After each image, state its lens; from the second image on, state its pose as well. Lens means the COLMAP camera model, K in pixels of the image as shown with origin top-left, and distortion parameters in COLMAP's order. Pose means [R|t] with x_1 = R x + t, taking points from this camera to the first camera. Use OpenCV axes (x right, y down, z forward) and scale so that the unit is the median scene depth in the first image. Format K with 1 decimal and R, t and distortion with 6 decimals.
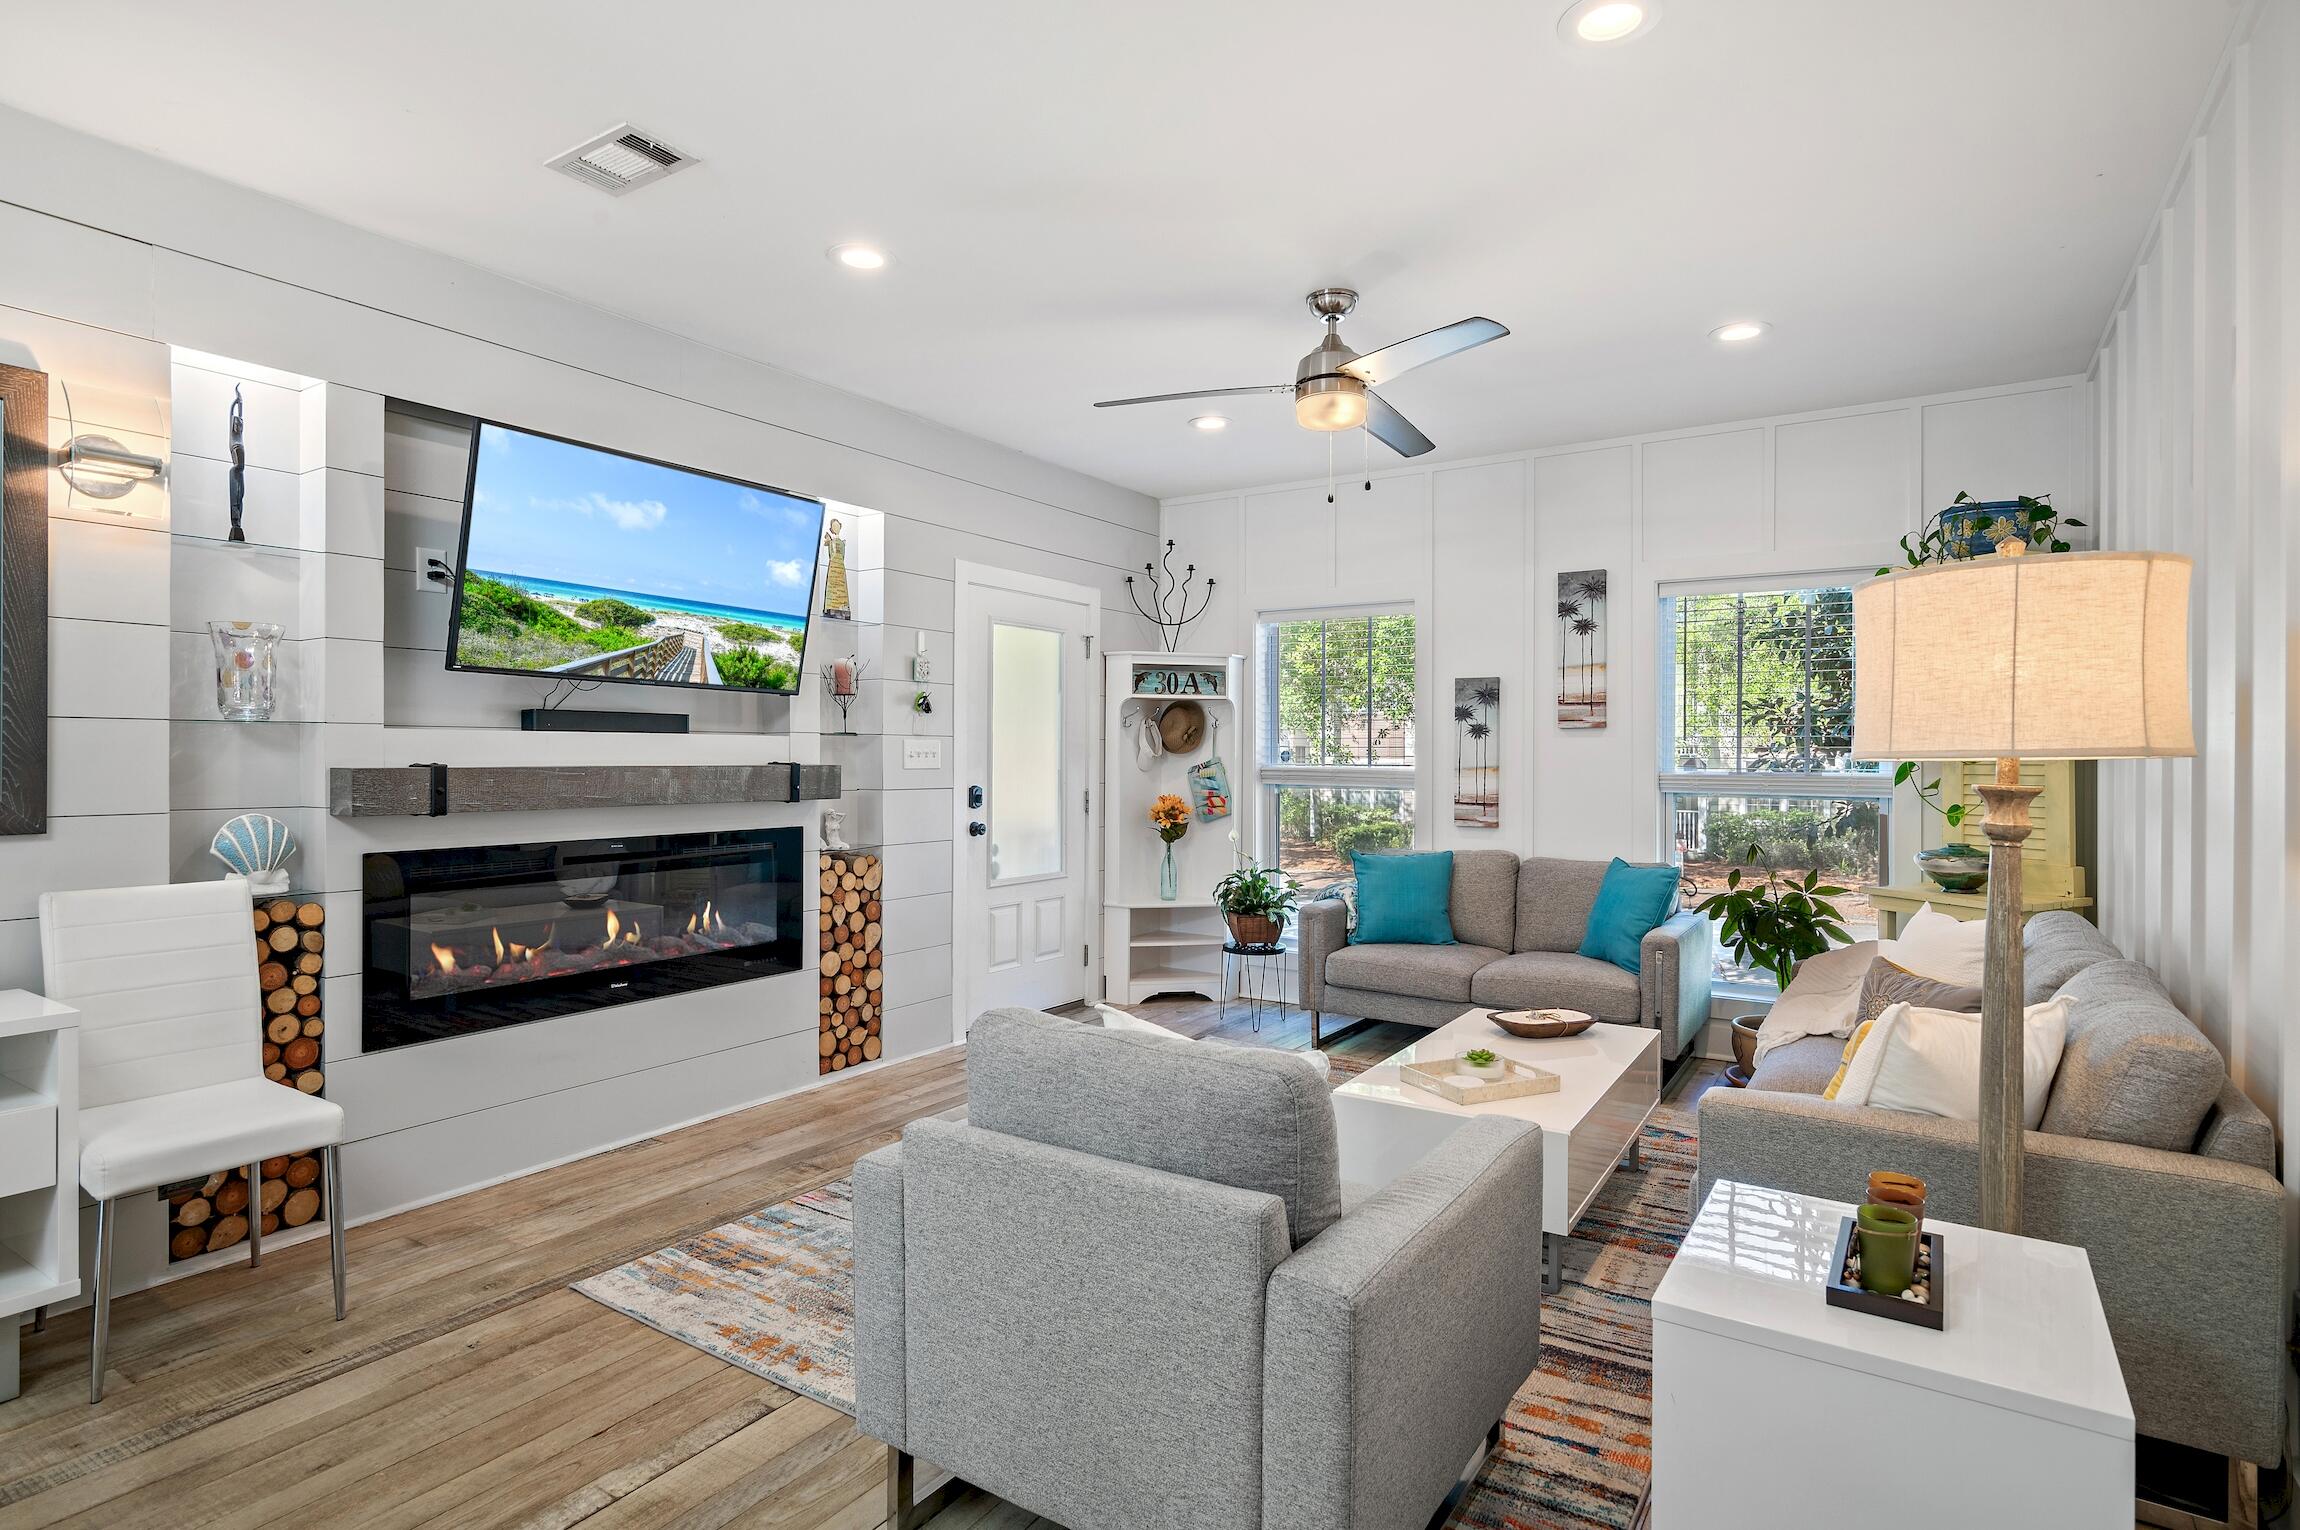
lens RADIAL K [[1172.3, 0, 1150.0], [0, 1172.3, 765.0], [0, 0, 1]] dist [0.002853, 0.000262]
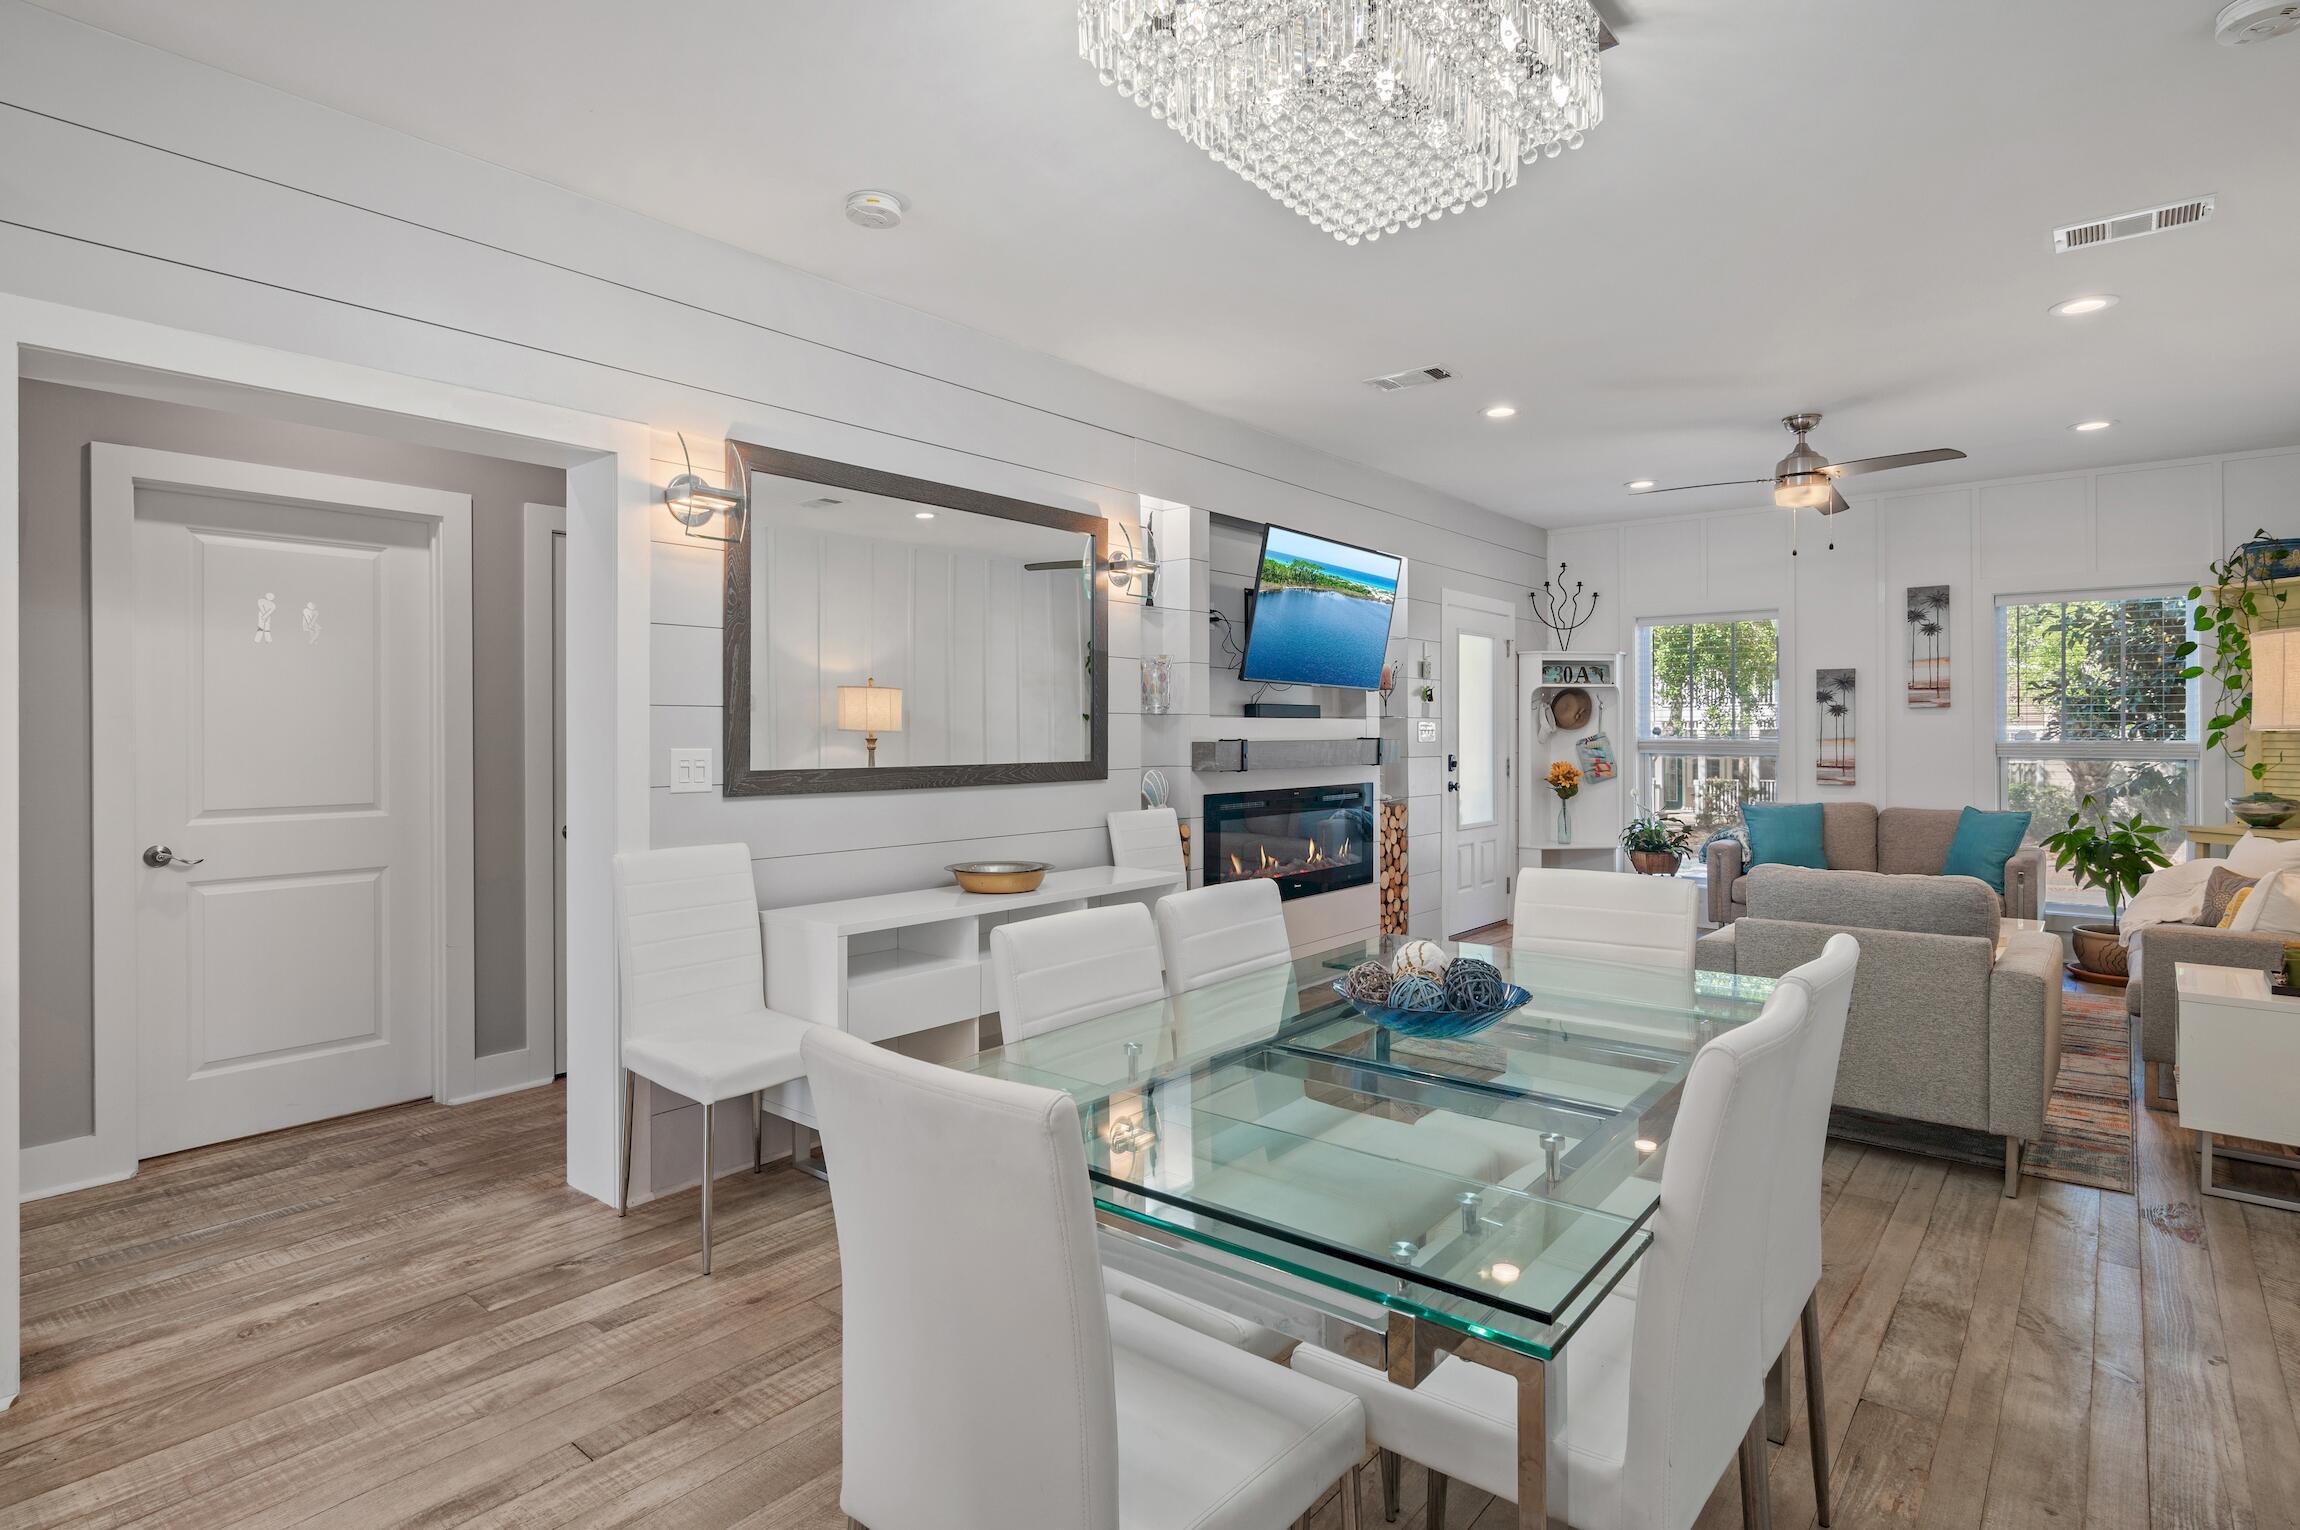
lens RADIAL K [[1157.6, 0, 1161.6], [0, 1157.6, 734.7], [0, 0, 1]] dist [-0.001835, -0.000375]
pose [[0.993821, -0.007059, -0.110773, -0.406731], [0.006386, 0.999959, -0.006432, 0.001537], [0.110814, 0.005684, 0.993825, -0.443215]]
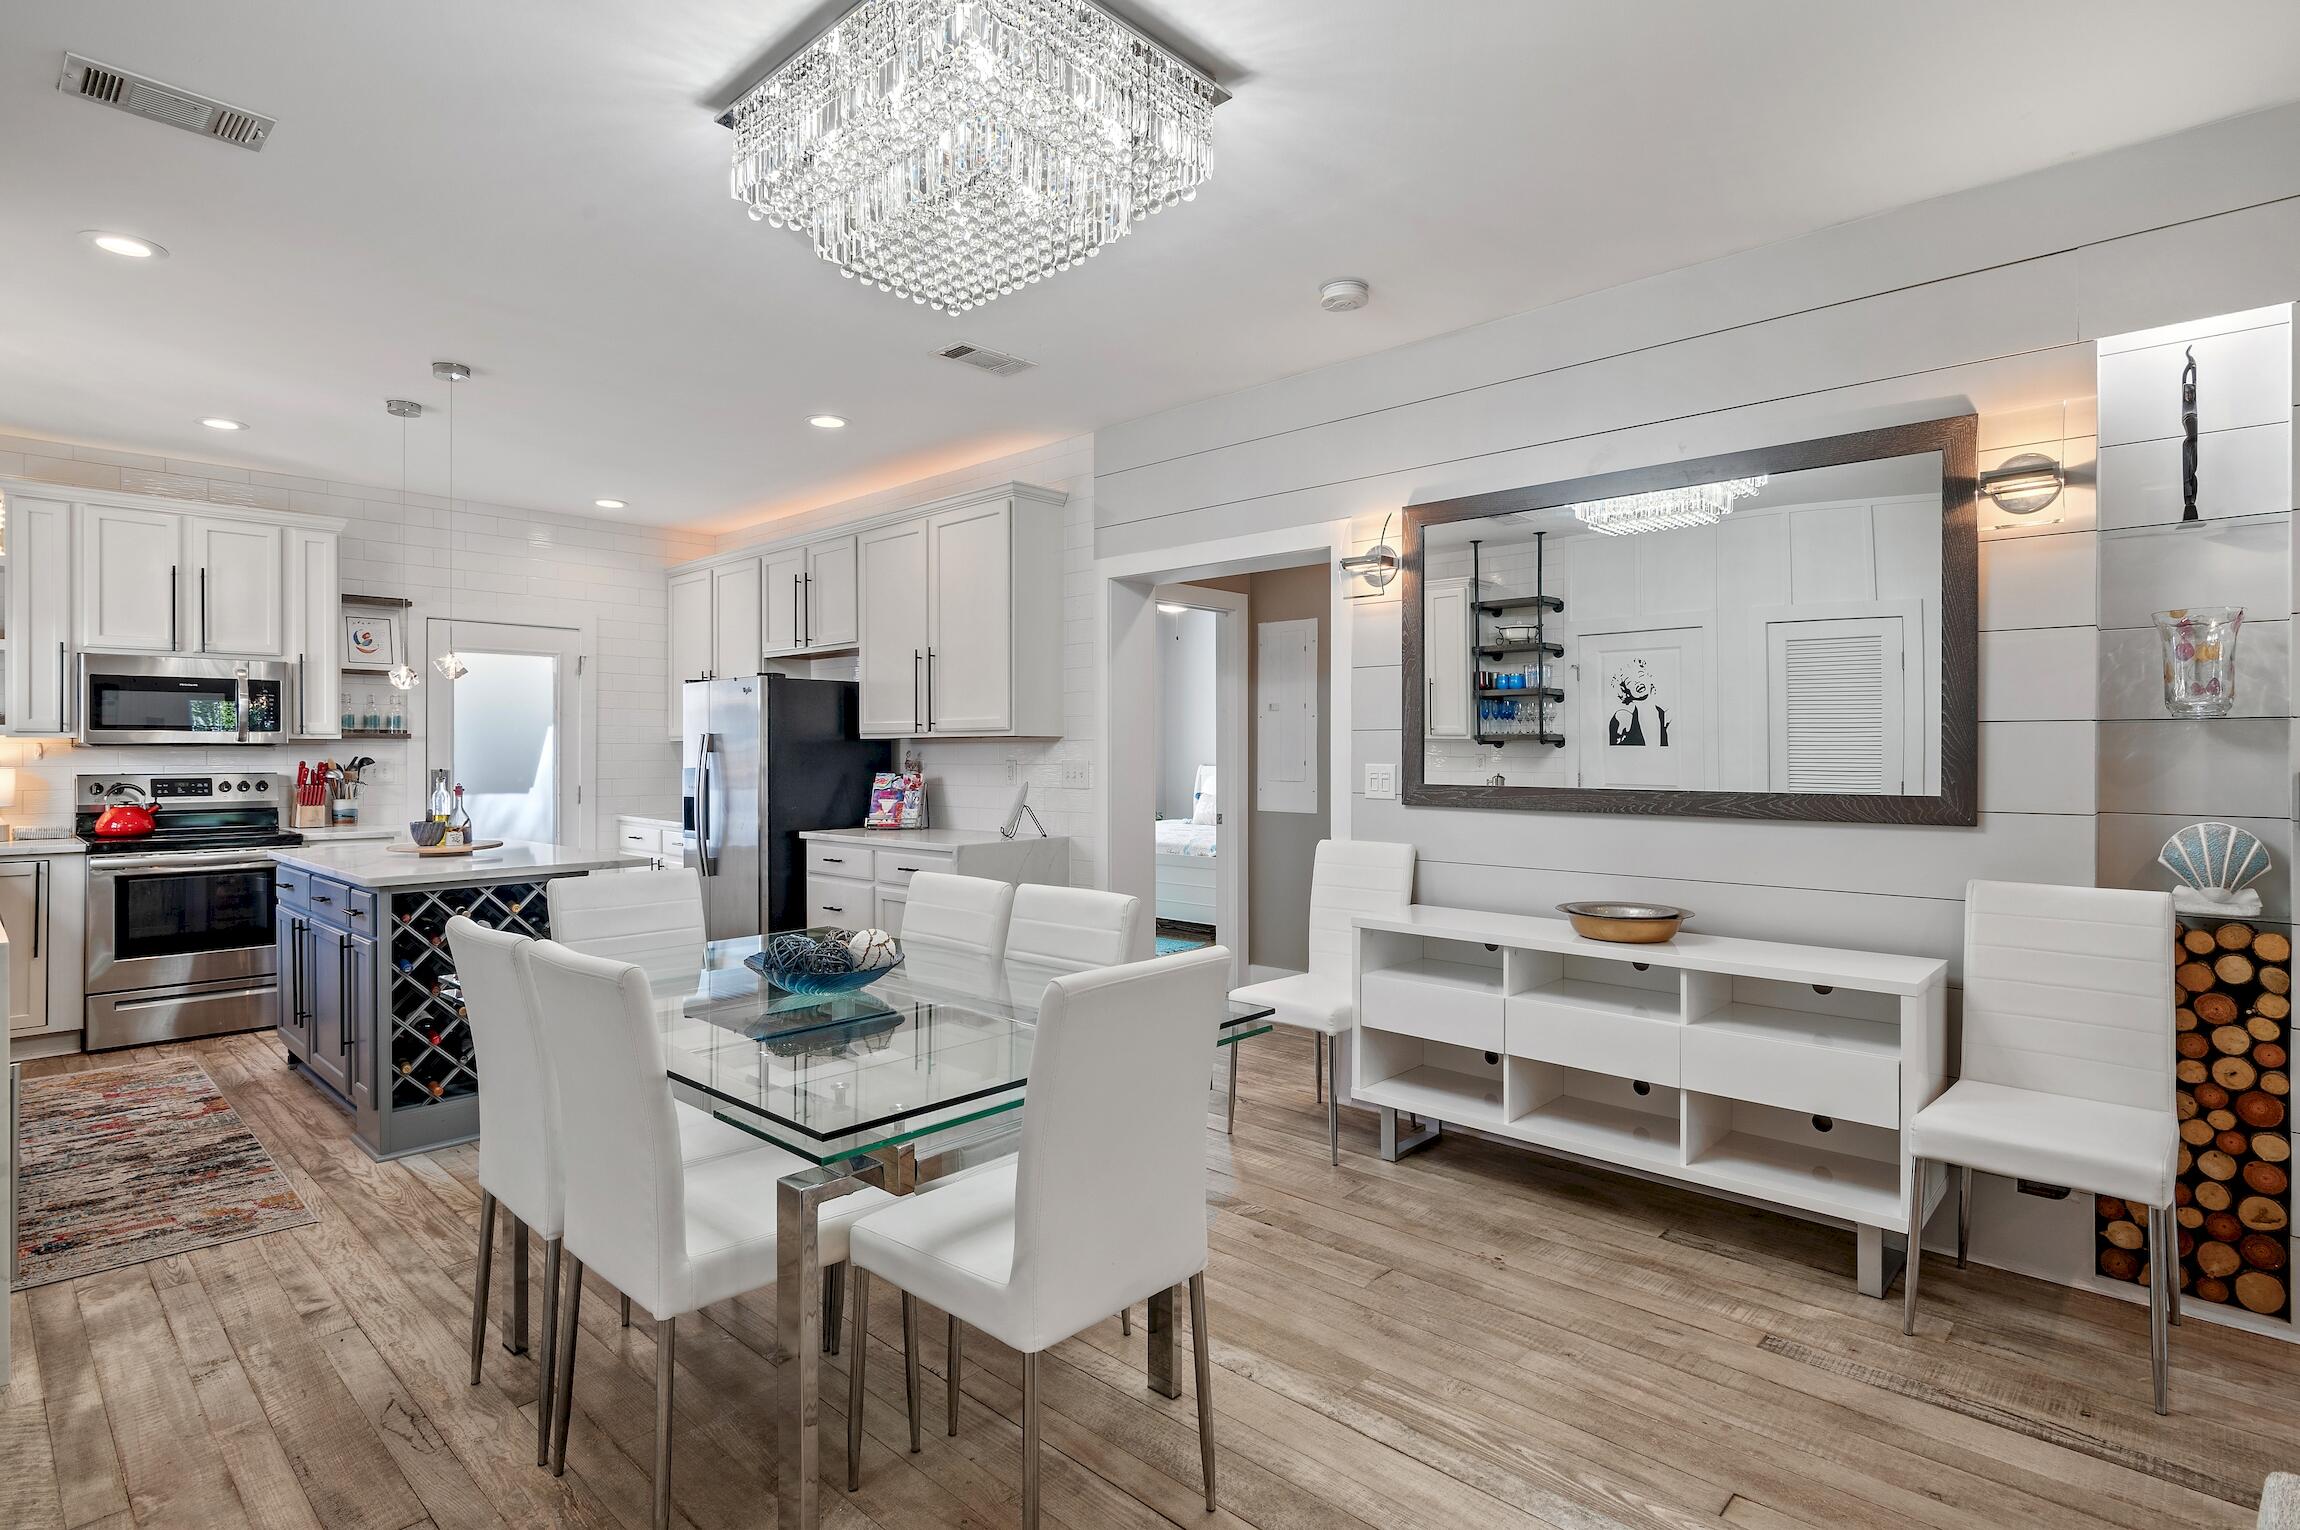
lens RADIAL K [[1148.3, 0, 1155.3], [0, 1148.3, 754.2], [0, 0, 1]] dist [-0.000903, 0.000272]
pose [[-0.172133, -0.001610, -0.985072, 0.162021], [-0.007964, 0.999968, -0.000243, -0.002449], [0.985041, 0.007803, -0.172141, 0.255281]]
